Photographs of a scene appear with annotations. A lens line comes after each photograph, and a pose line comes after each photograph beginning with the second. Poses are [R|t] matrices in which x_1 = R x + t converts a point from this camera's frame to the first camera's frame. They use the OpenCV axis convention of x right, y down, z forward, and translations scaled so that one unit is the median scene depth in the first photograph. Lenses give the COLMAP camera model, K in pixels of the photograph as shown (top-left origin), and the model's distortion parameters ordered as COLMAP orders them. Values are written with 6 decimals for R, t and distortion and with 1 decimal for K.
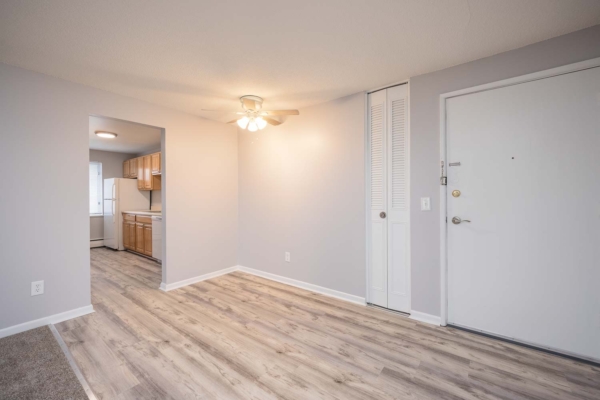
lens RADIAL K [[264.0, 0, 301.5], [0, 264.0, 199.1], [0, 0, 1]] dist [-0.002491, -0.000863]
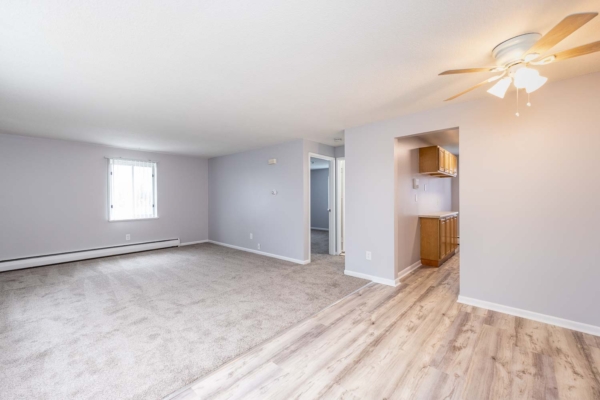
lens RADIAL K [[238.3, 0, 300.0], [0, 238.3, 189.6], [0, 0, 1]] dist [0.026553, 0.000204]
pose [[-0.066303, -0.028616, -0.997389, 0.556285], [-0.004418, 0.999587, -0.028386, -0.050673], [0.997790, 0.002525, -0.066402, 0.602425]]
